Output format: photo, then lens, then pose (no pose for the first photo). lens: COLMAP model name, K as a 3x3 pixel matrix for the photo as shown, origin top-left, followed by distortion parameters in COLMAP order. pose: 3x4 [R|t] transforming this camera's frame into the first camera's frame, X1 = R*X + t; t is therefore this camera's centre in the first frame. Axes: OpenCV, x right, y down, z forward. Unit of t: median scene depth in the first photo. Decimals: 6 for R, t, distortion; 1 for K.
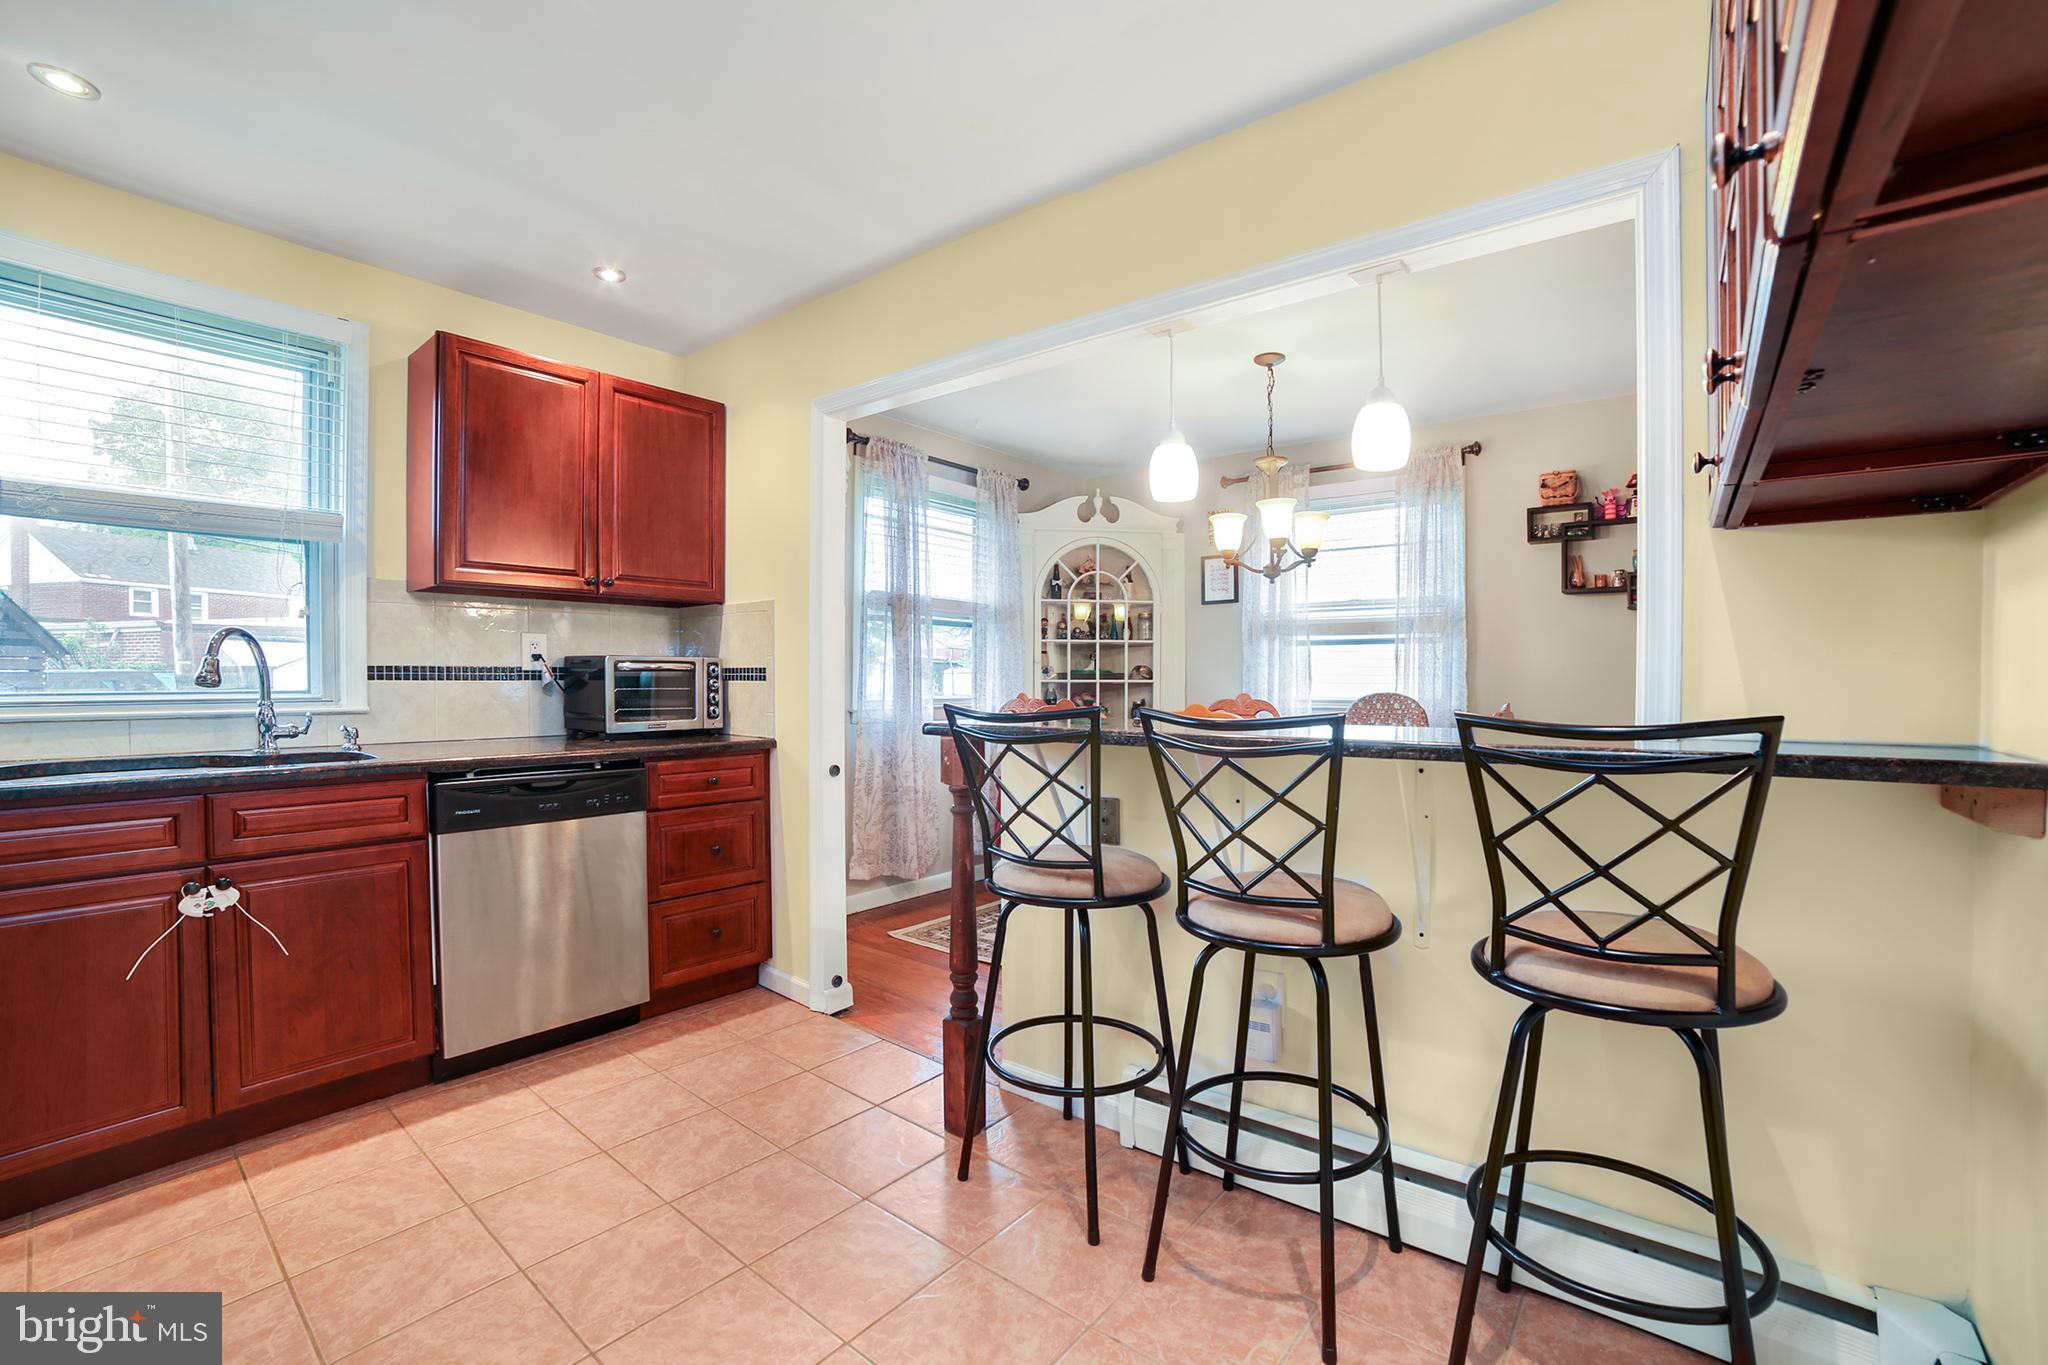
lens RADIAL K [[878.8, 0, 1035.1], [0, 878.8, 680.5], [0, 0, 1]] dist [-0.095601, 0.040429]
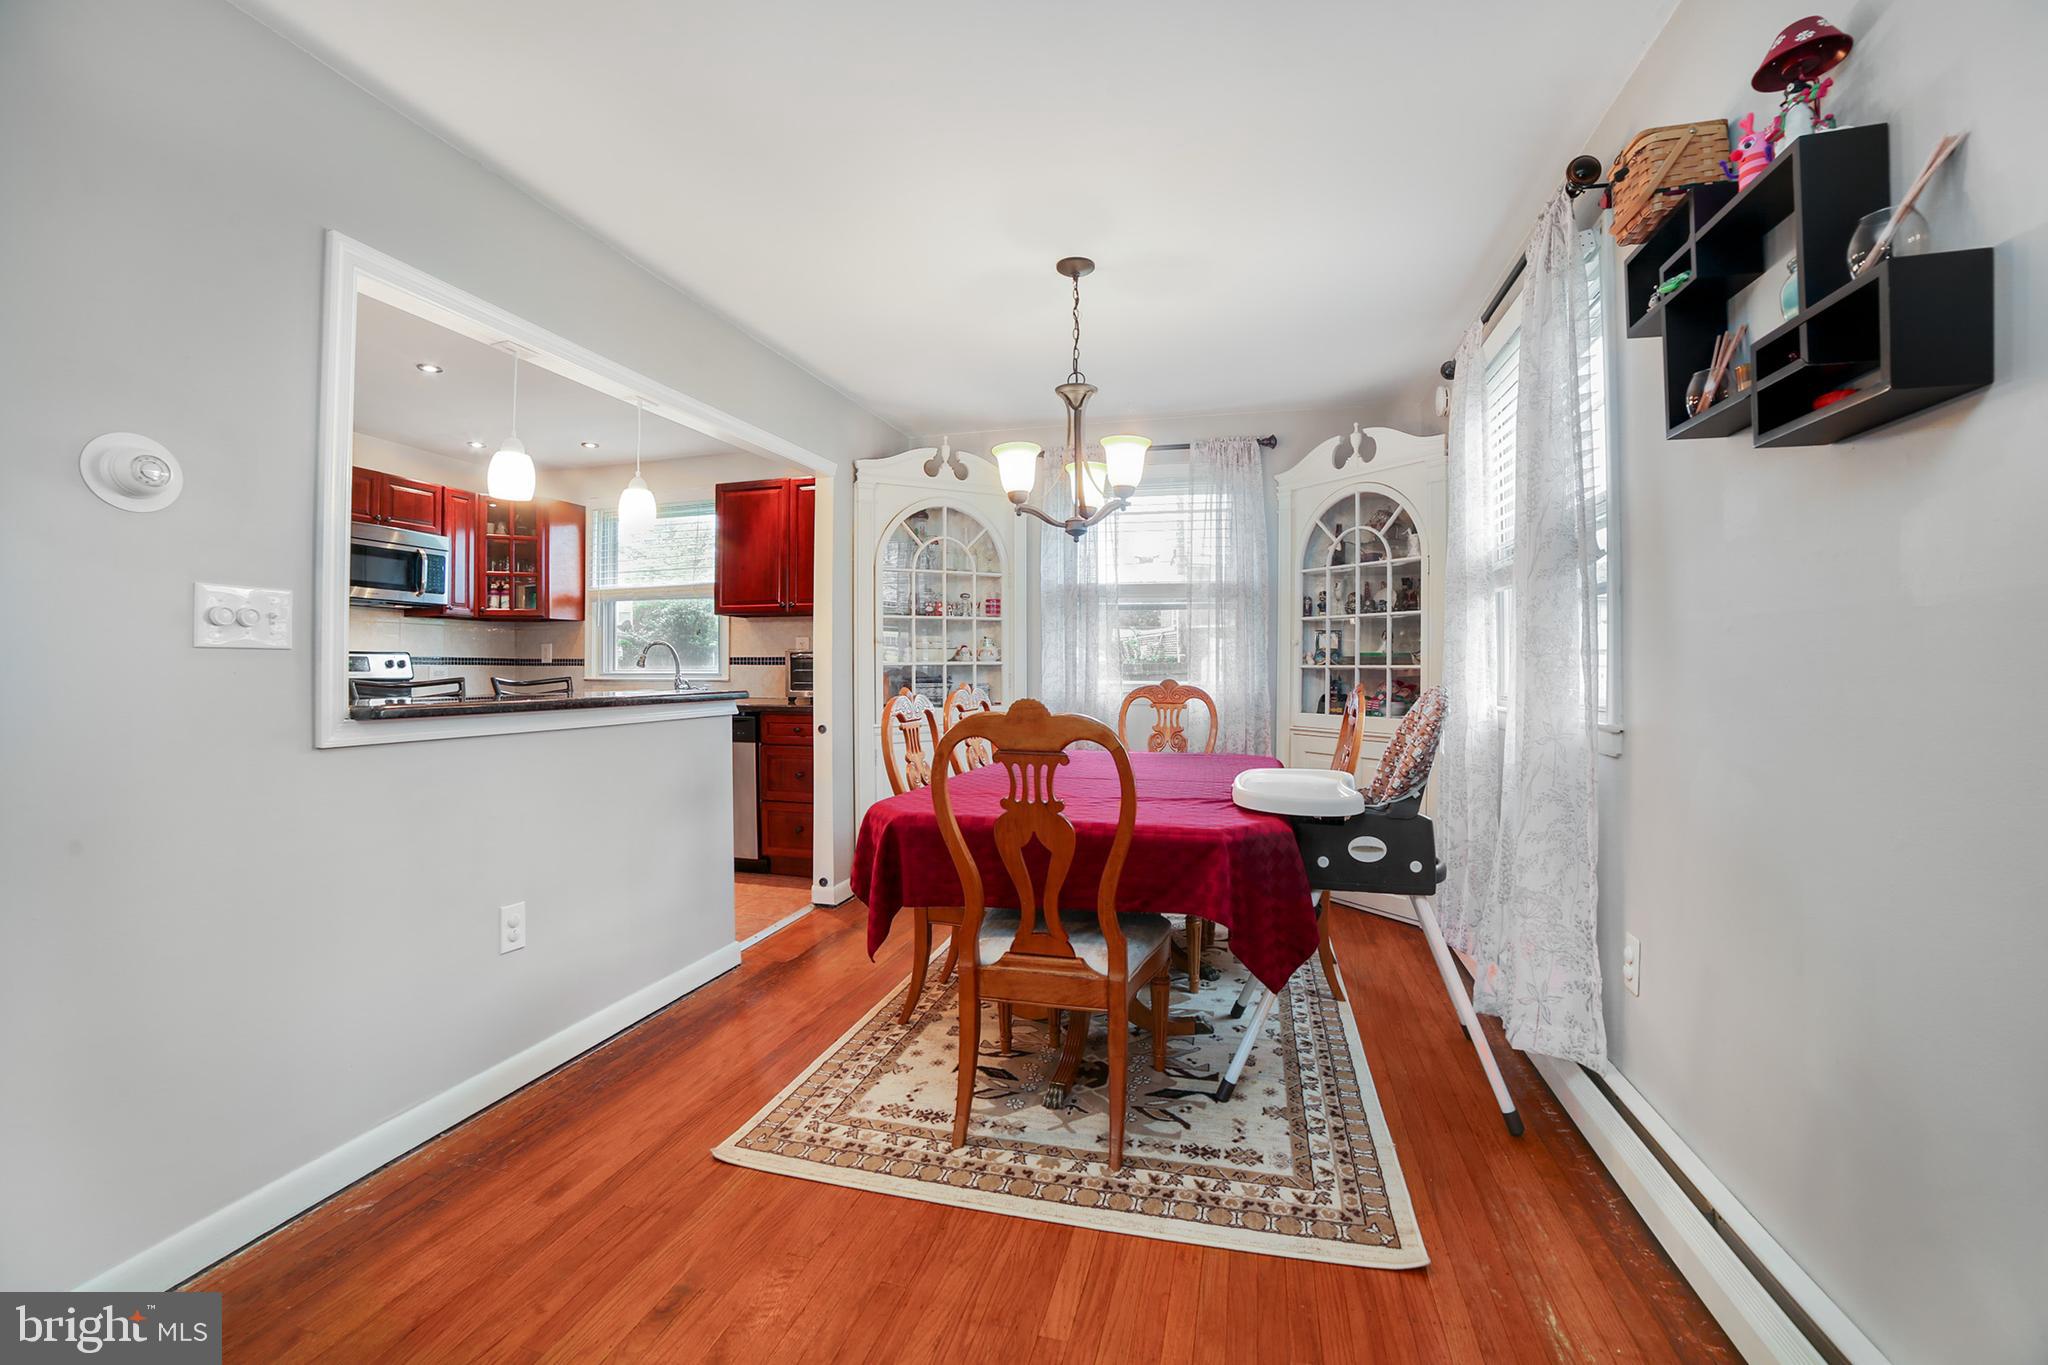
lens RADIAL K [[853.8, 0, 1030.4], [0, 853.8, 666.4], [0, 0, 1]] dist [-0.102489, 0.035421]
pose [[0.385782, -0.000062, -0.922590, 1.255384], [-0.002716, 0.999996, -0.001203, 0.003979], [0.922586, 0.002970, 0.385780, 0.858916]]
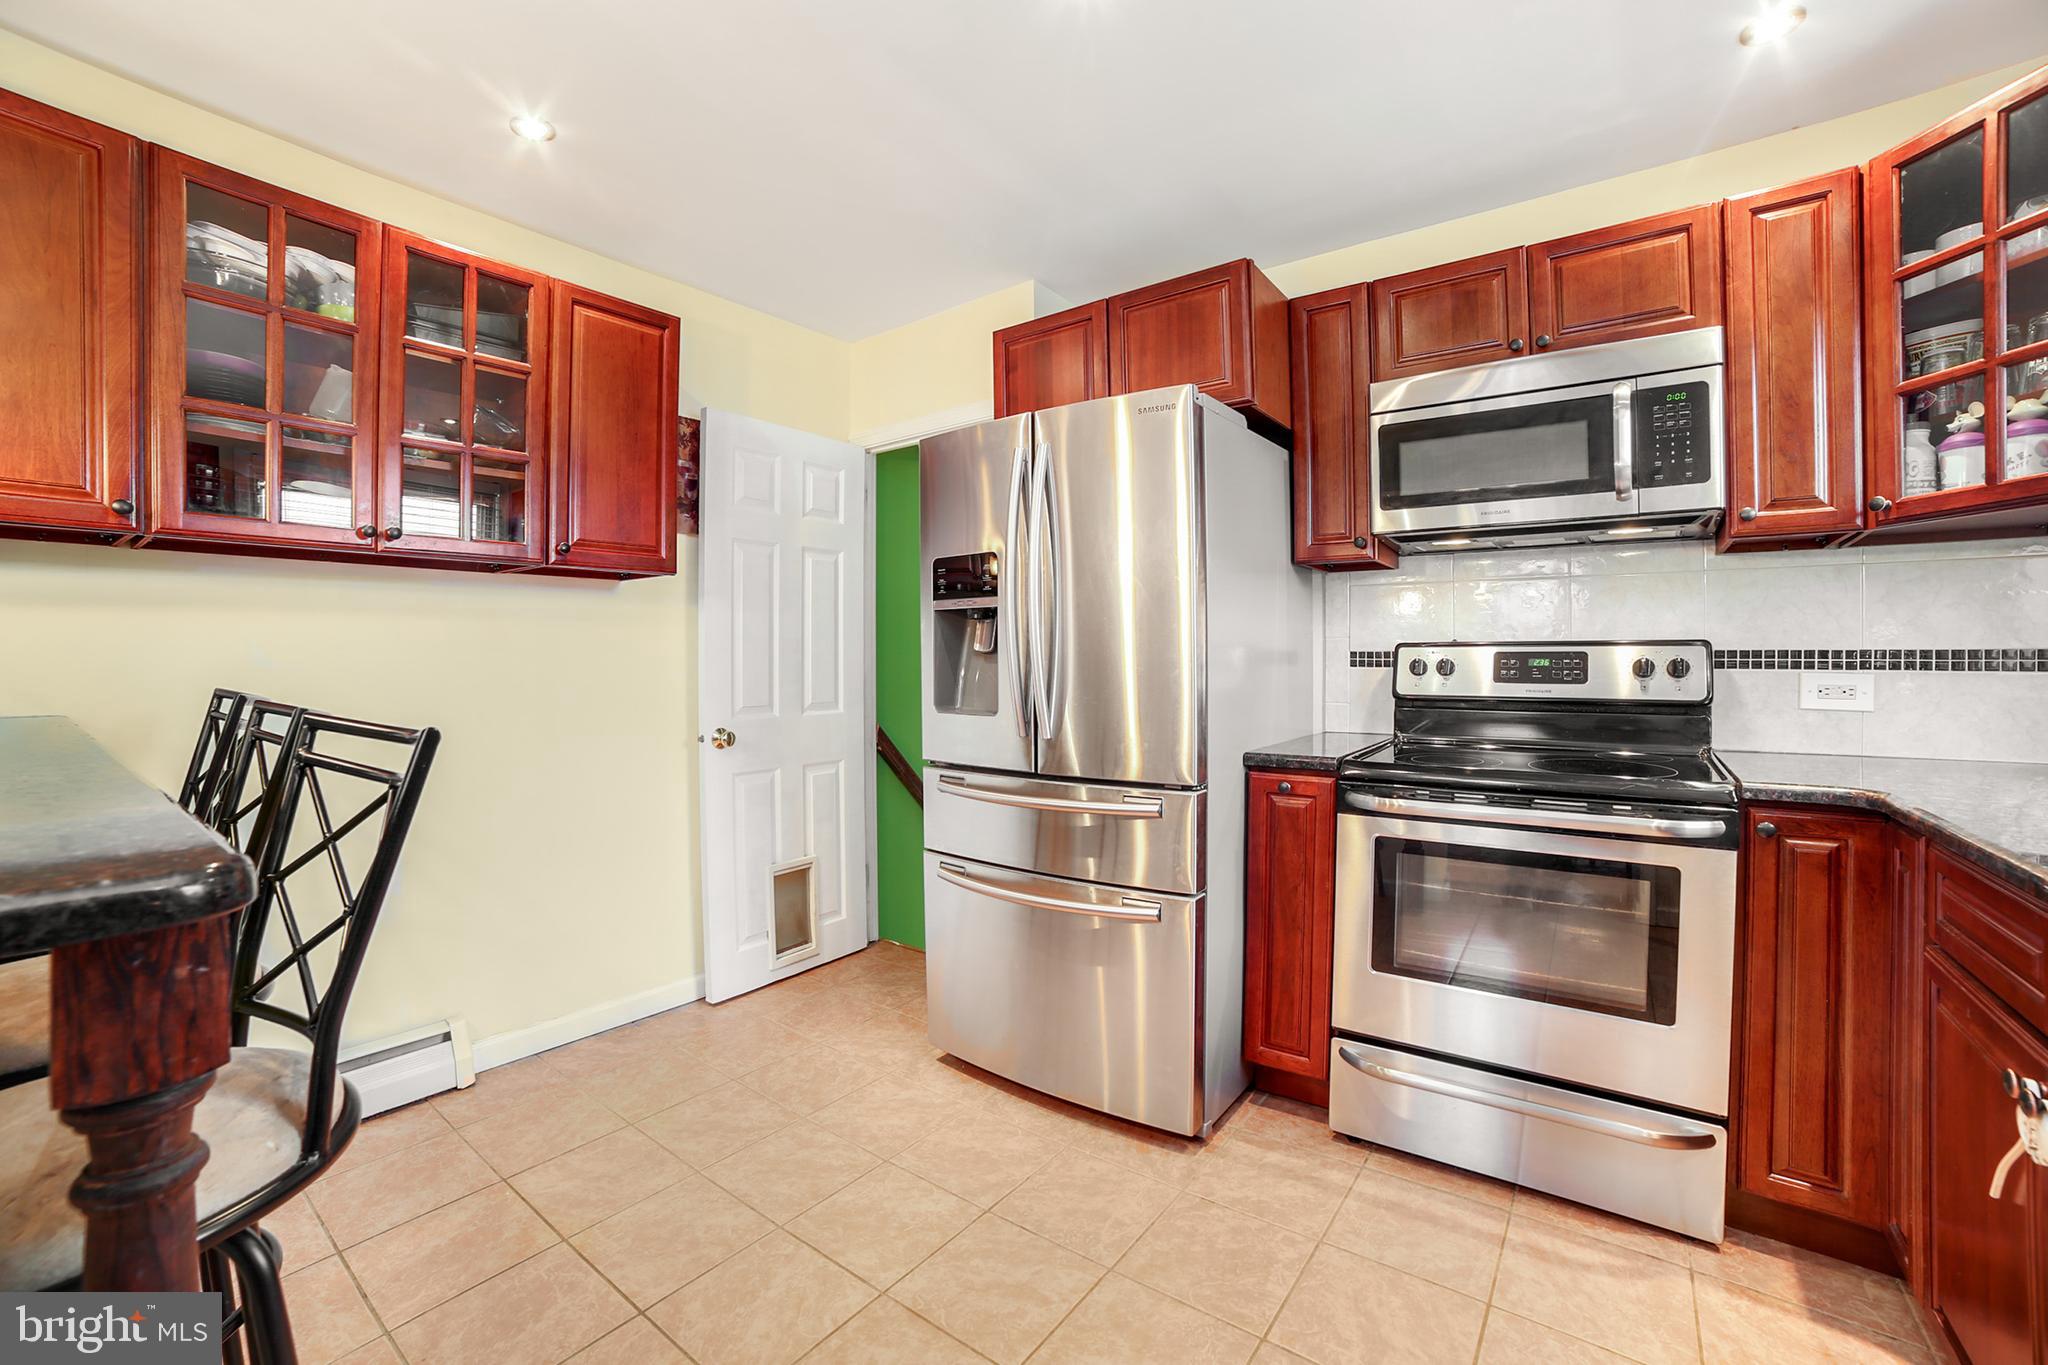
lens RADIAL K [[854.2, 0, 1022.4], [0, 854.2, 659.3], [0, 0, 1]] dist [-0.100083, 0.035913]
pose [[-0.999775, -0.001275, -0.021197, -0.272818], [-0.001208, 0.999994, -0.003161, -0.004802], [0.021201, -0.003135, -0.999770, 1.004515]]
